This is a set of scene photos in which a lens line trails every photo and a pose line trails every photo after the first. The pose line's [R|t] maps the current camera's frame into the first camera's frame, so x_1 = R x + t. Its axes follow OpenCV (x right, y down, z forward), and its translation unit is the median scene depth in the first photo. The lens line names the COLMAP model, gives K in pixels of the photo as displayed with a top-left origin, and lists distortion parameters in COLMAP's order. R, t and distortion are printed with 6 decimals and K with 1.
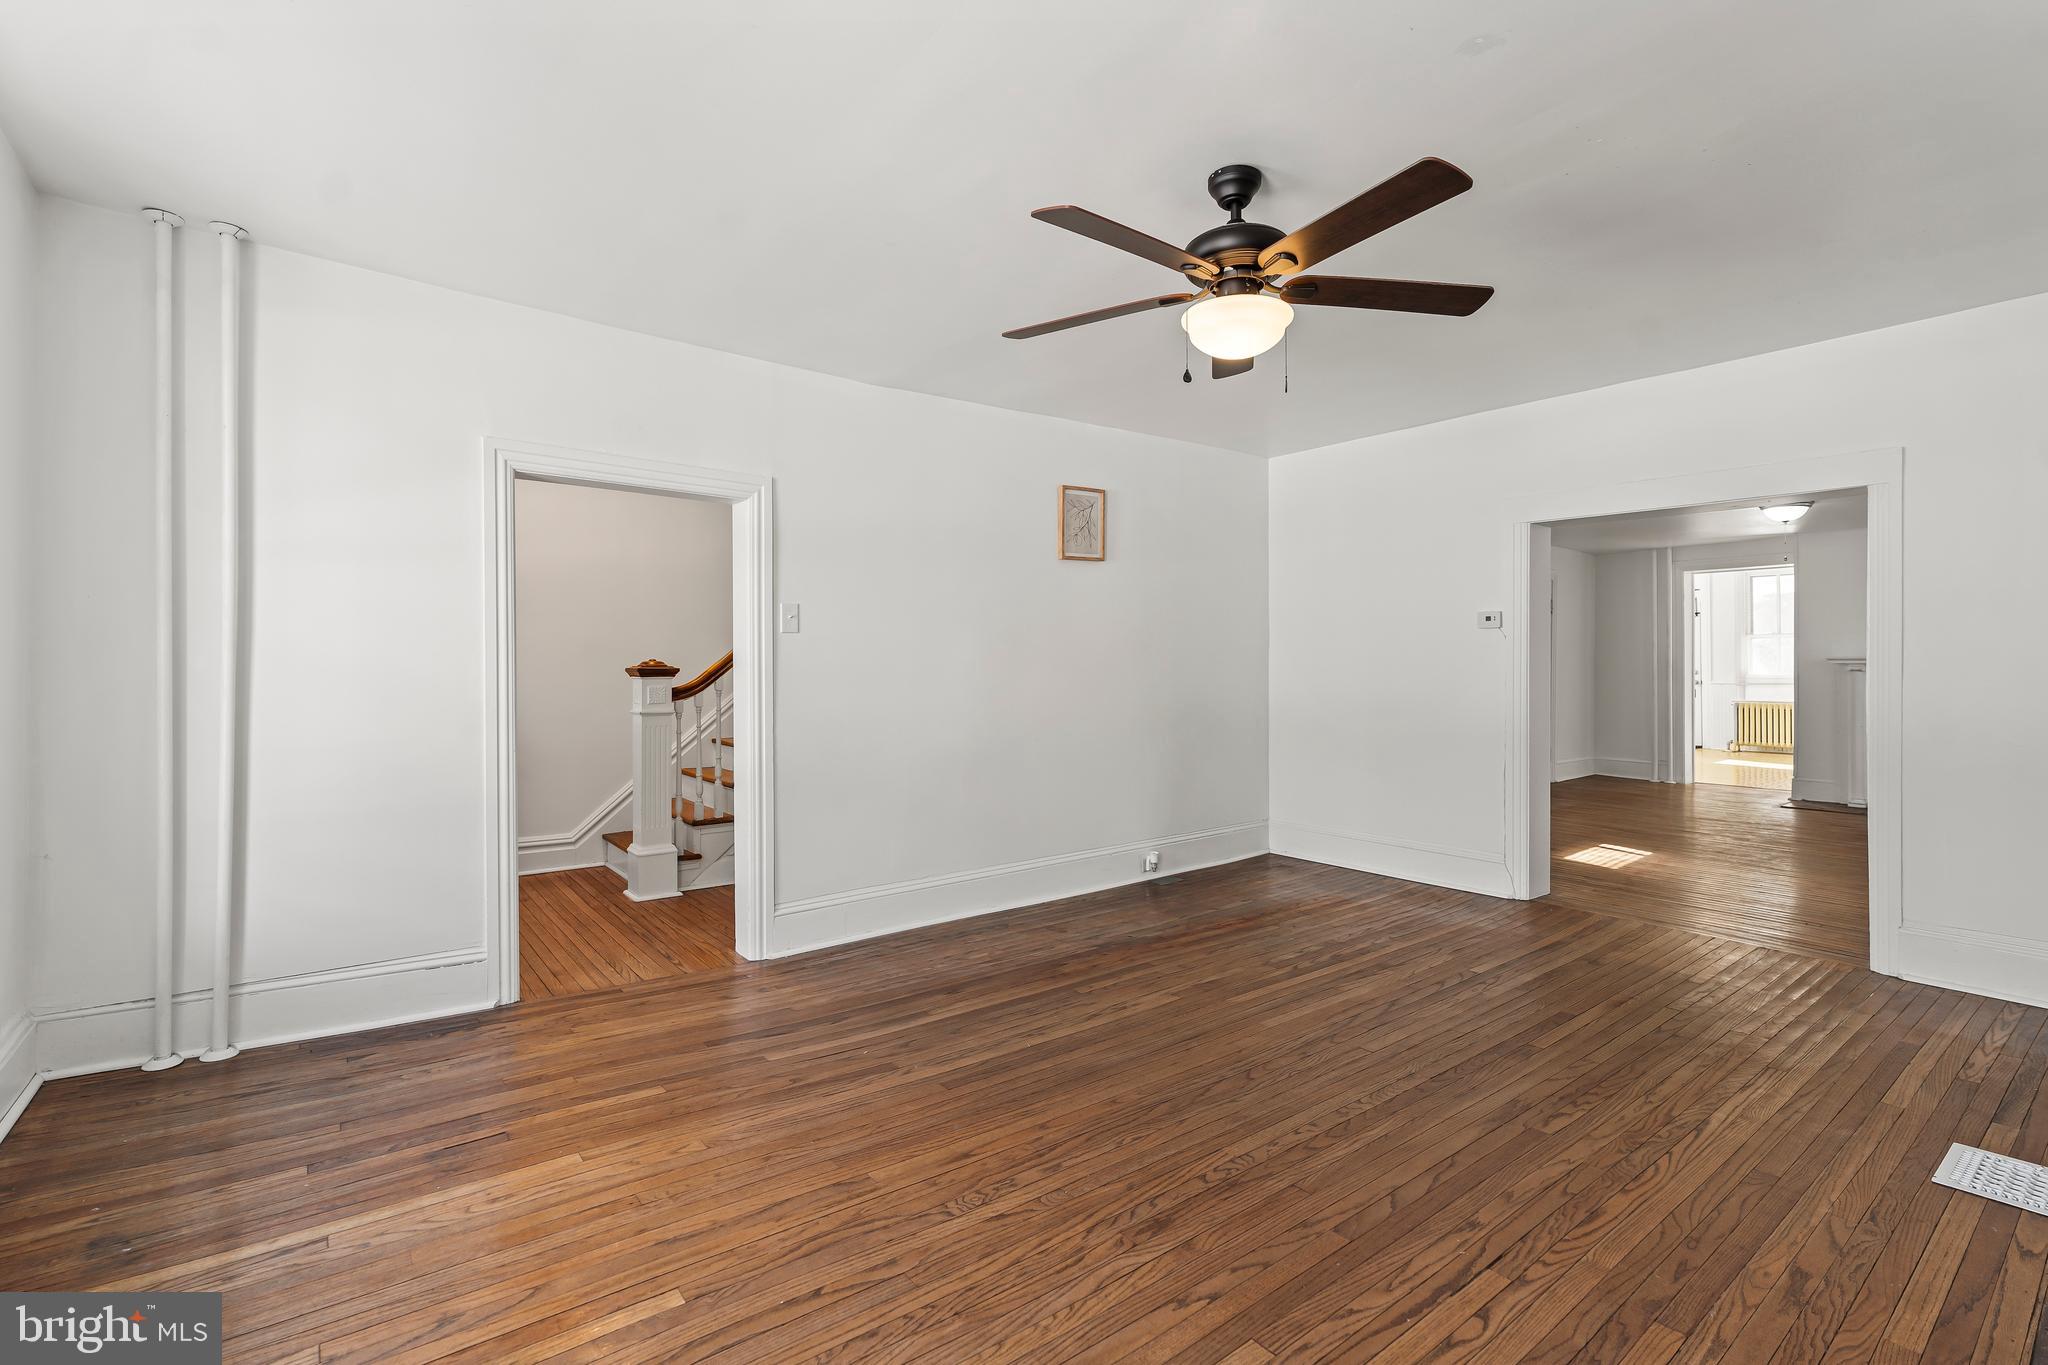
lens RADIAL K [[934.5, 0, 1021.5], [0, 934.5, 638.0], [0, 0, 1]] dist [-0.002861, 0.000519]
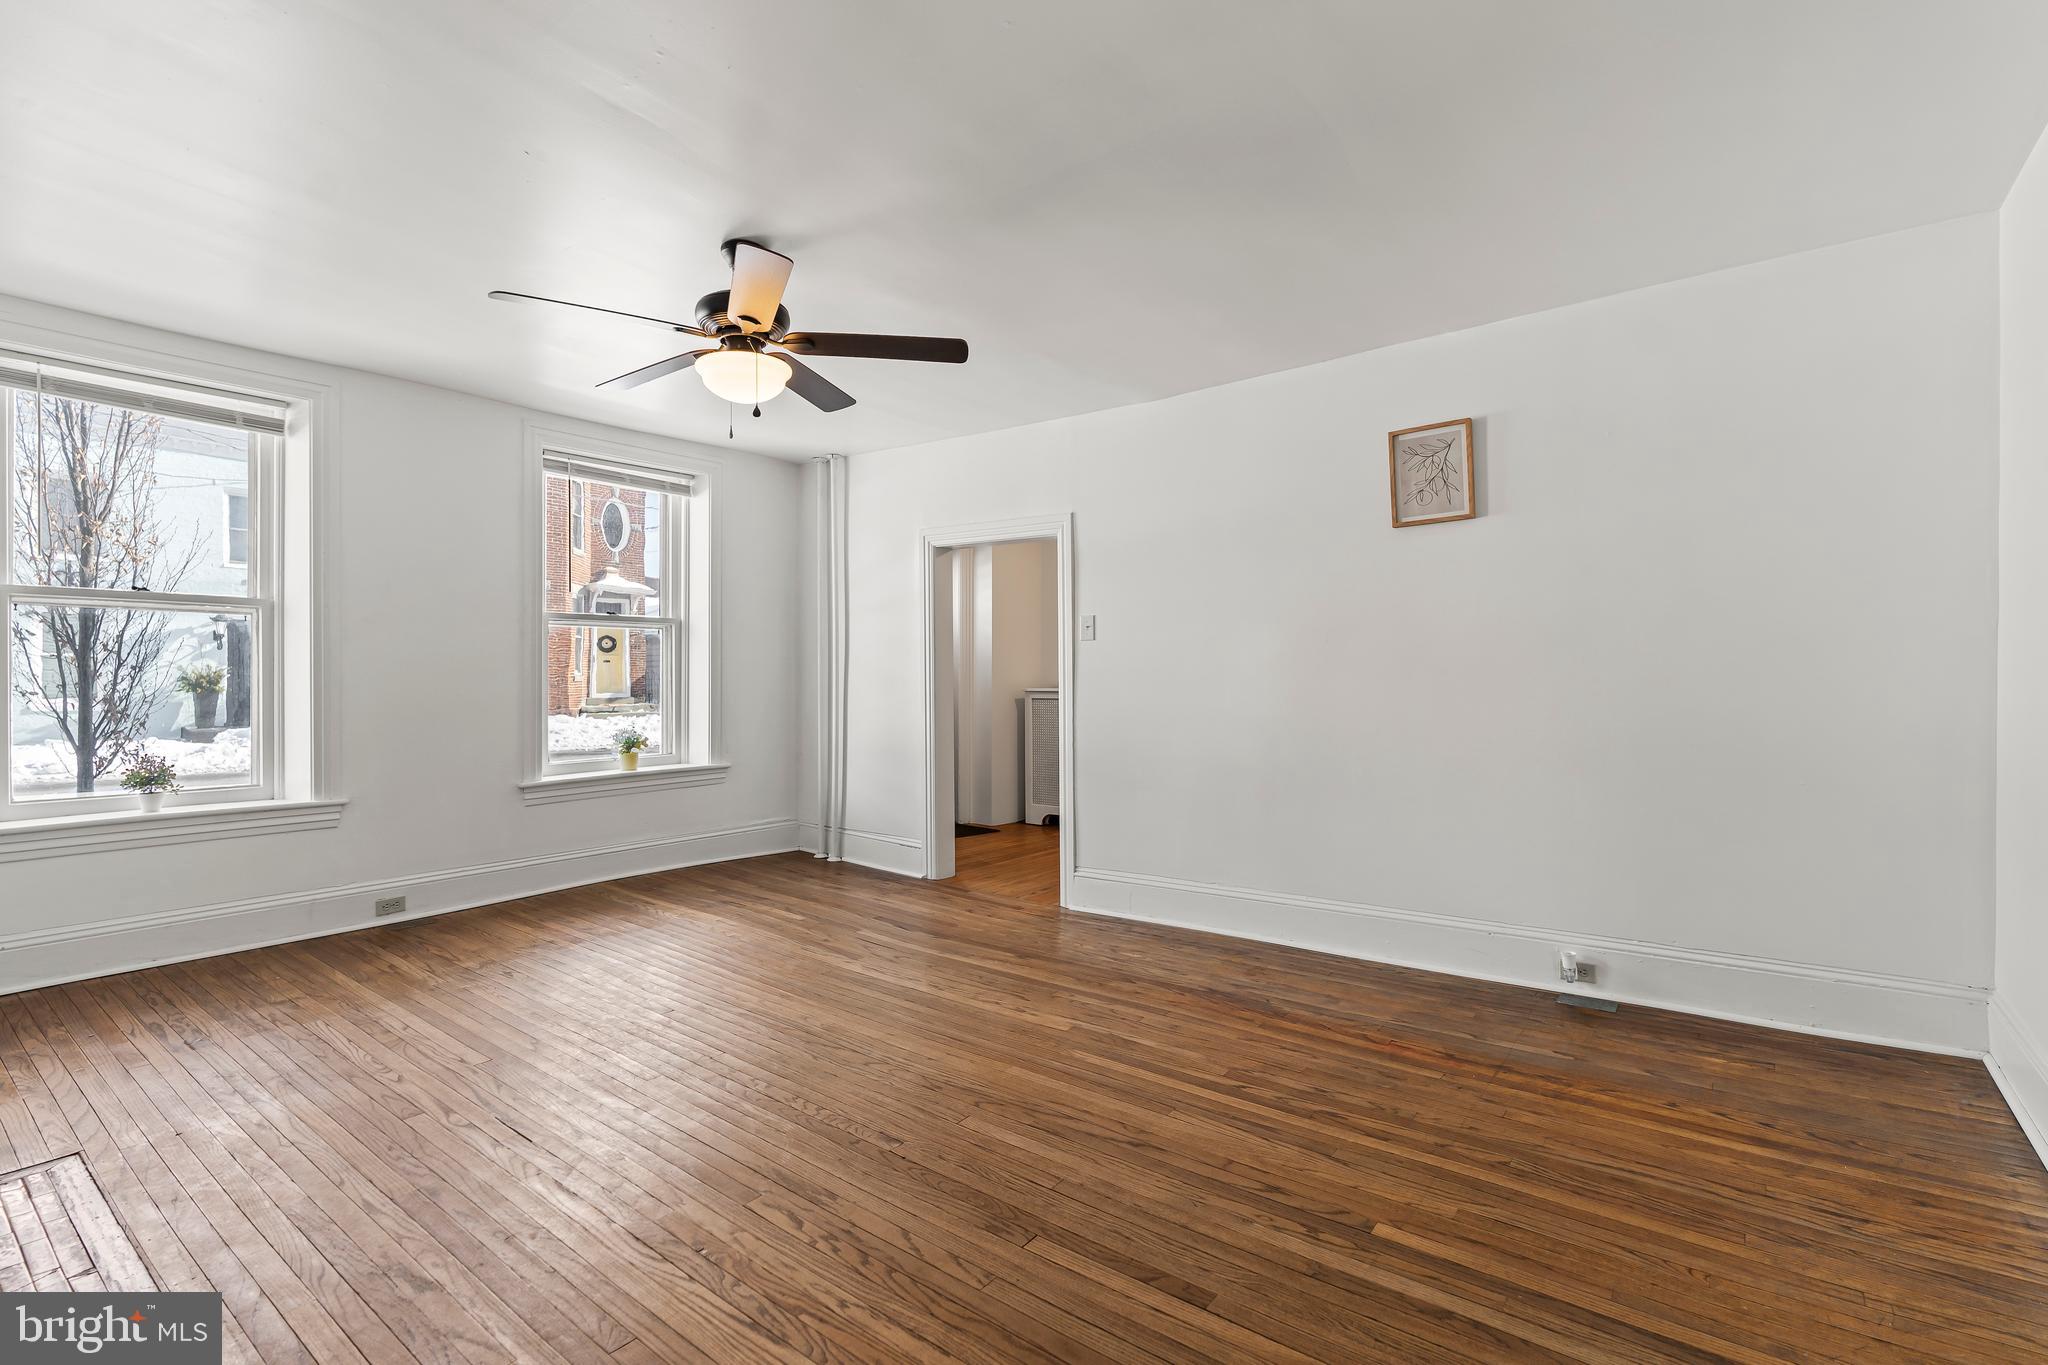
lens RADIAL K [[935.1, 0, 1030.1], [0, 935.1, 671.9], [0, 0, 1]] dist [-0.007281, 0.001676]
pose [[0.258953, -0.006459, -0.965868, 1.041122], [0.030622, 0.999530, 0.001526, 0.035586], [0.965404, -0.029972, 0.259029, 0.744015]]
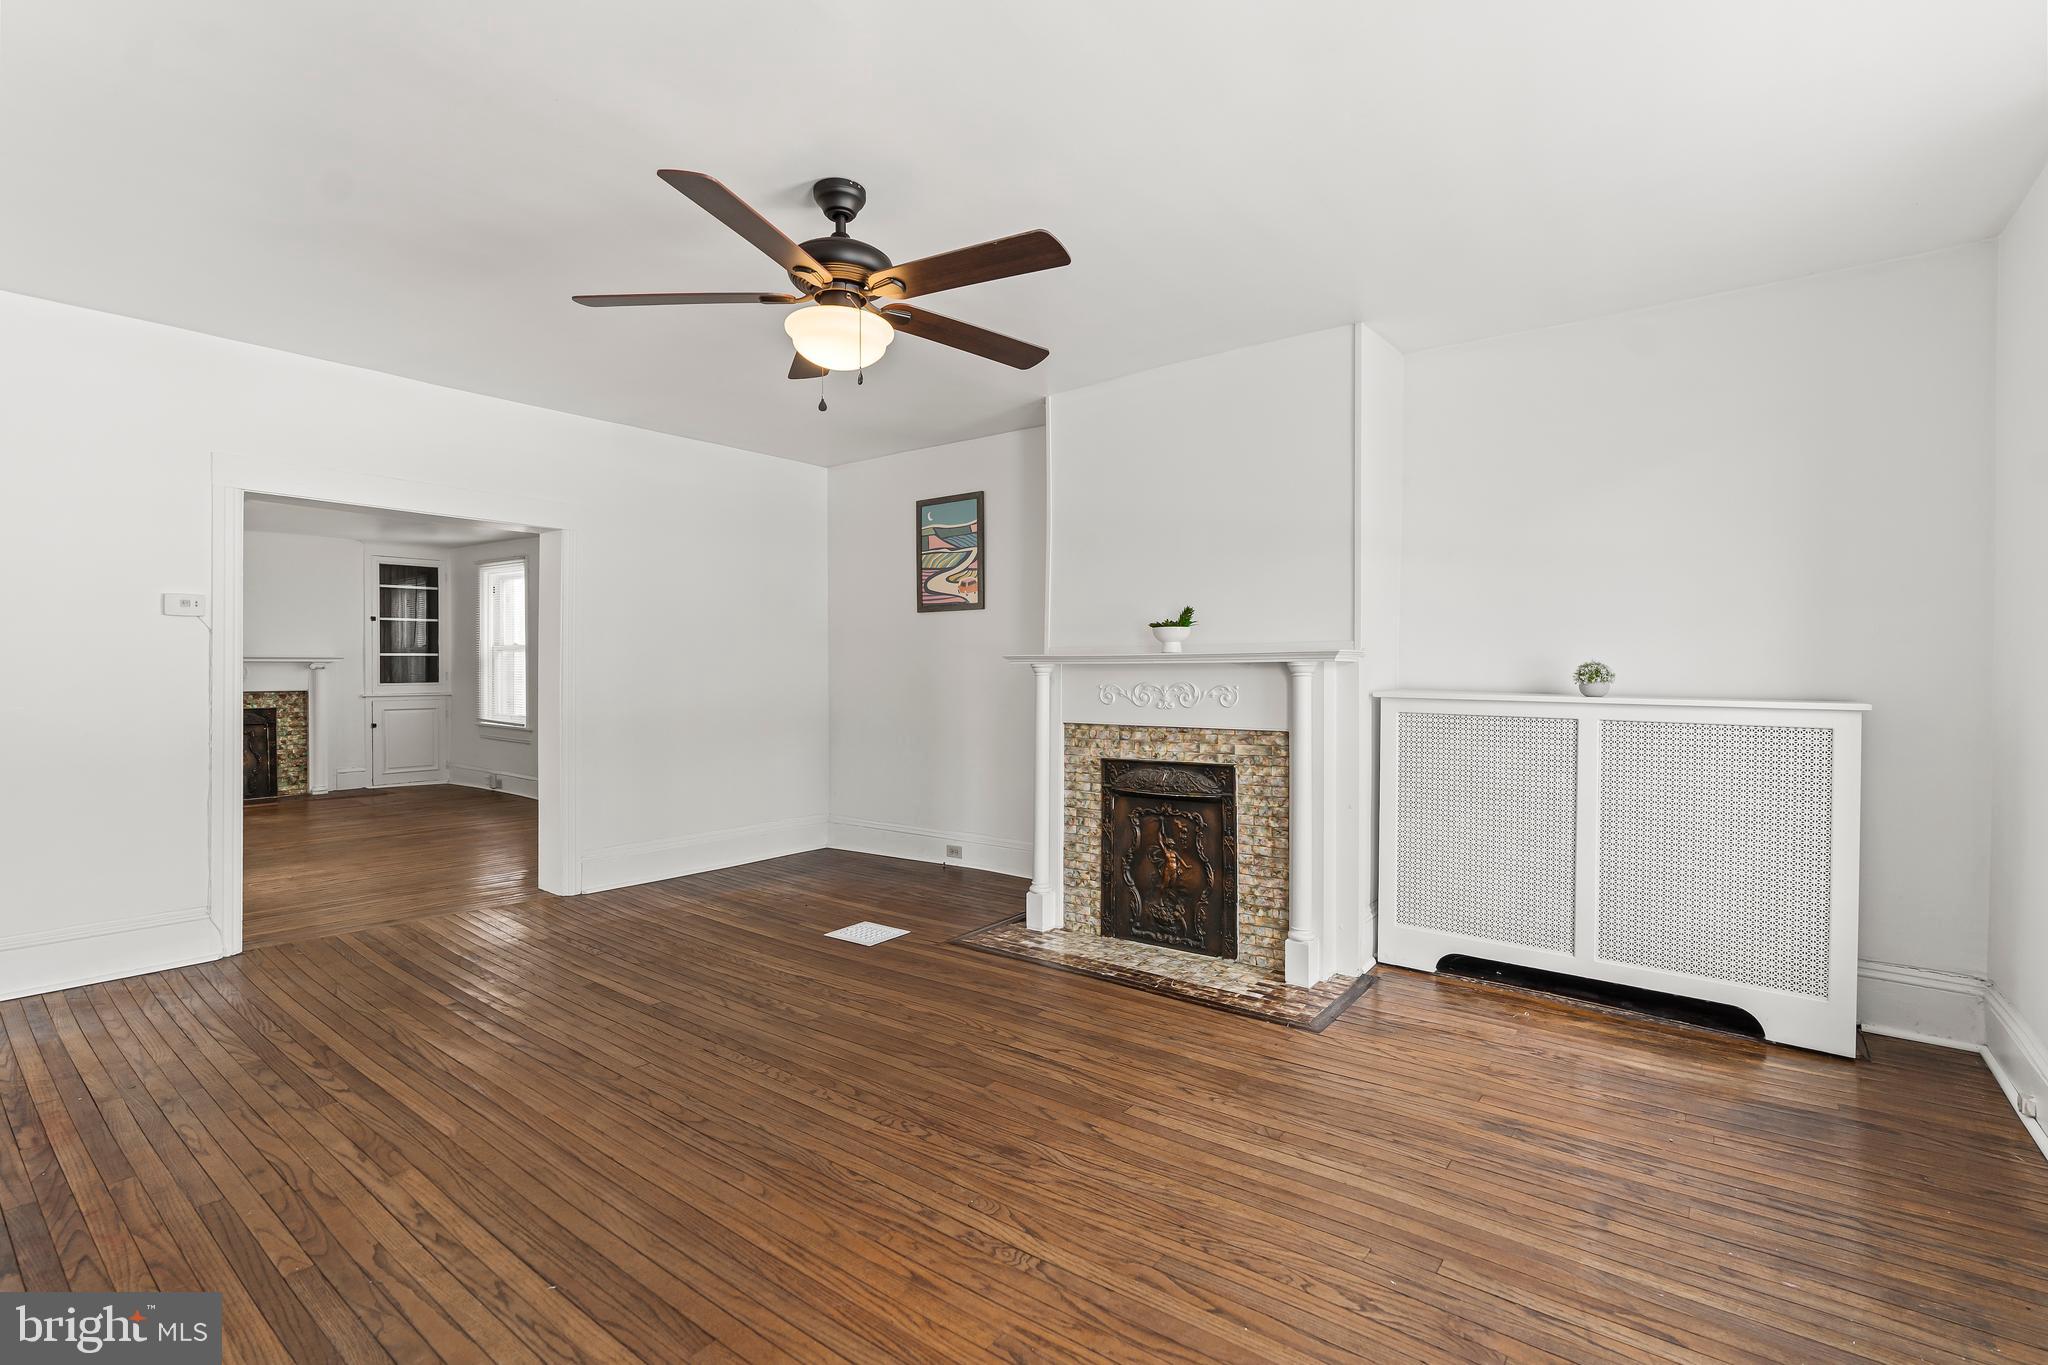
lens RADIAL K [[935.1, 0, 1030.1], [0, 935.1, 671.9], [0, 0, 1]] dist [-0.007281, 0.001676]
pose [[-0.247619, -0.006216, 0.968838, -0.577126], [-0.031784, 0.999493, -0.001711, 0.020271], [-0.968336, -0.031217, -0.247691, 0.752449]]
